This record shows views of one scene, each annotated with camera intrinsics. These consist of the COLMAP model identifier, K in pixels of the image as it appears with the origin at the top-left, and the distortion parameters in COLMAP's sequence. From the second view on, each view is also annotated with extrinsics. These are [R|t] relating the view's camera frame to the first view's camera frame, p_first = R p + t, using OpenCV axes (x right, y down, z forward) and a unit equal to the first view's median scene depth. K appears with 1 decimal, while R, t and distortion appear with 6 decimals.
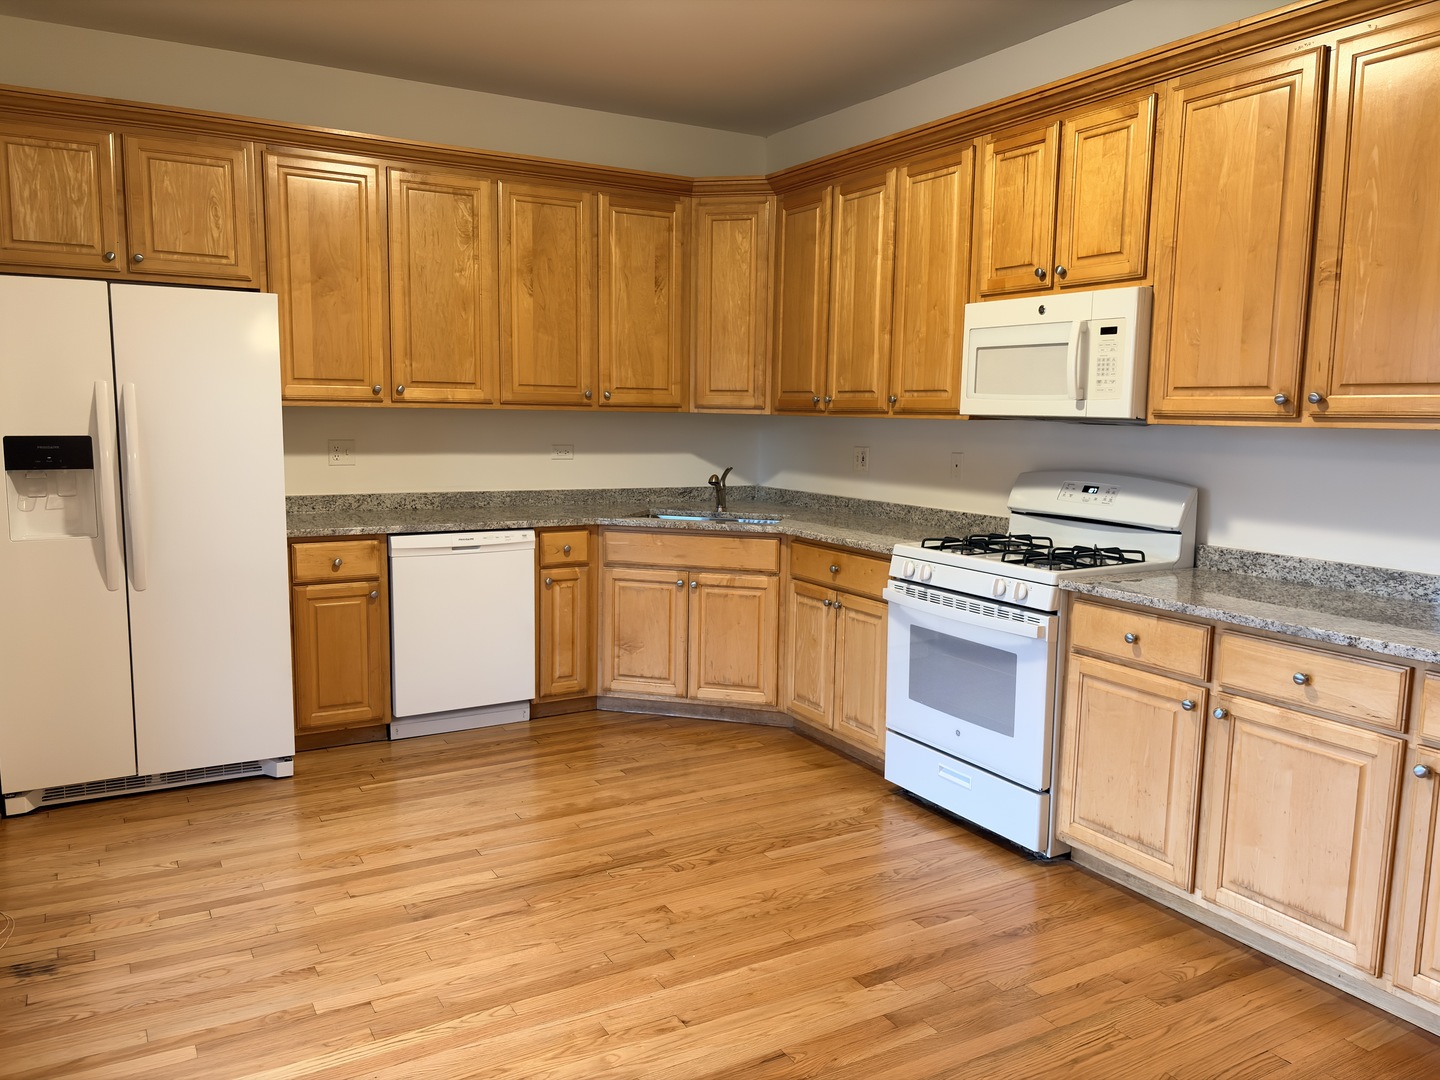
lens RADIAL K [[1093.7, 0, 720.6], [0, 1093.7, 543.3], [0, 0, 1]] dist [0.049766, -0.047146]
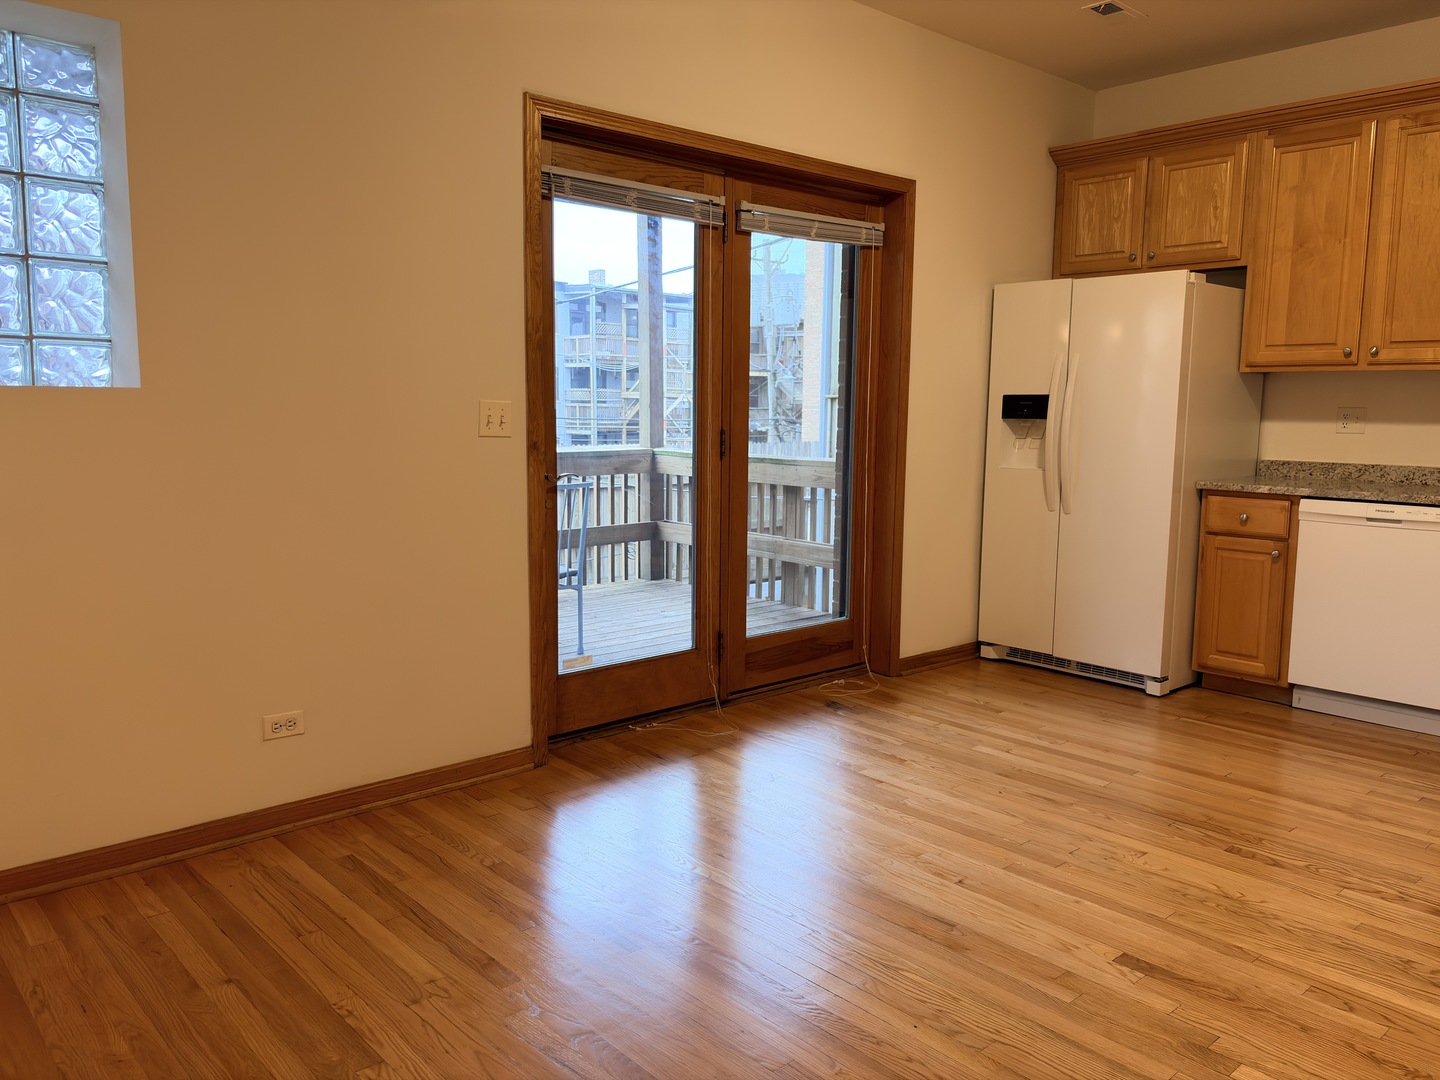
lens RADIAL K [[1093.7, 0, 726.9], [0, 1093.7, 541.2], [0, 0, 1]] dist [0.049766, -0.047146]
pose [[0.216652, 0.109453, -0.970094, 0.592121], [-0.130639, 0.988008, 0.082298, 0.018074], [0.967469, 0.108902, 0.228352, 0.290844]]
